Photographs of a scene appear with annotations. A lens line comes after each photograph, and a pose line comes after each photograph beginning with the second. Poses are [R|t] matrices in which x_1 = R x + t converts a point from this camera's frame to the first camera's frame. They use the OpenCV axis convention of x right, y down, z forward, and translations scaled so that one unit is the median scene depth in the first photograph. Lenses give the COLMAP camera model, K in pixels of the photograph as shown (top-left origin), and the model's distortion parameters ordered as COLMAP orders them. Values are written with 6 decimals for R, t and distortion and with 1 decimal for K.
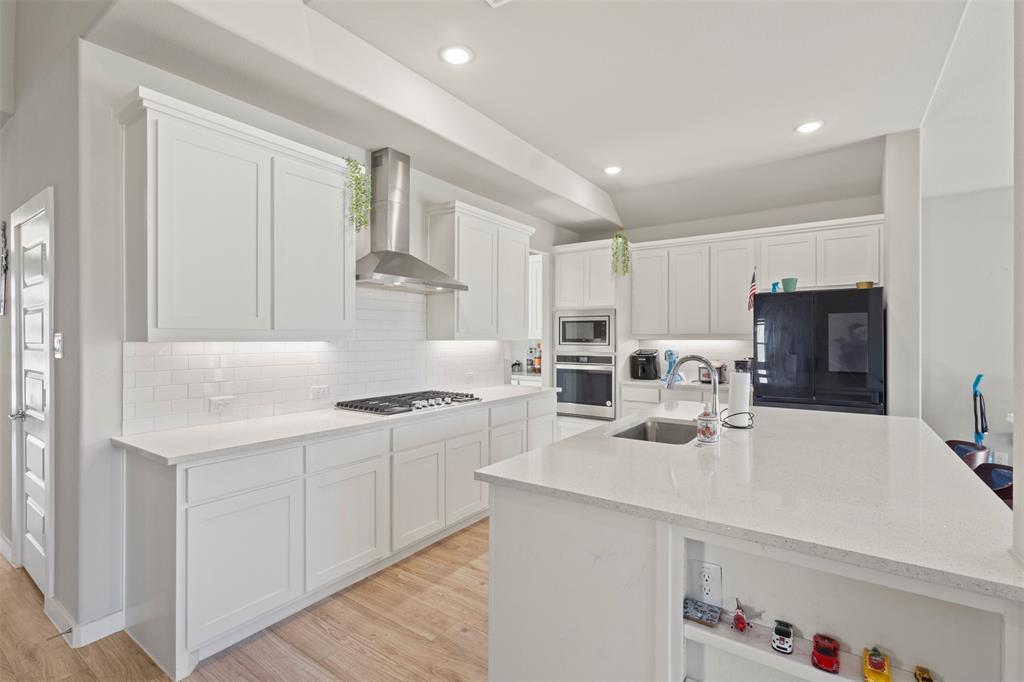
lens RADIAL K [[476.3, 0, 510.7], [0, 476.3, 338.4], [0, 0, 1]] dist [-0.000853, 0.000762]
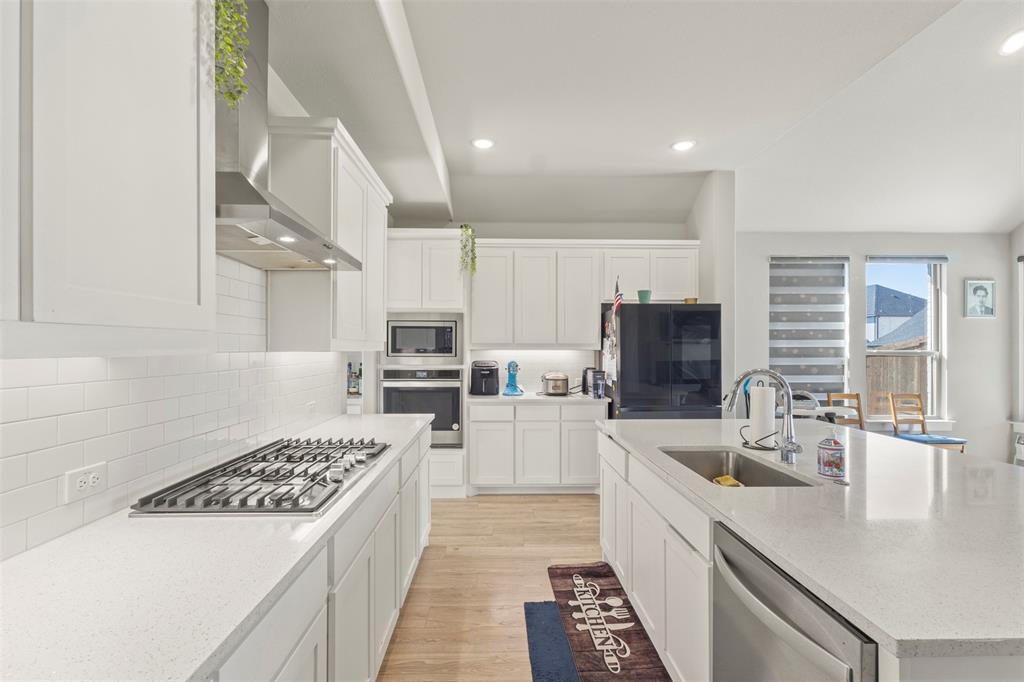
lens RADIAL K [[476.3, 0, 510.1], [0, 476.3, 347.4], [0, 0, 1]] dist [-0.000853, 0.000762]
pose [[0.803154, 0.002055, 0.595768, -0.218078], [-0.001521, 0.999998, -0.001400, -0.000592], [-0.595770, 0.000218, 0.803155, 0.285088]]
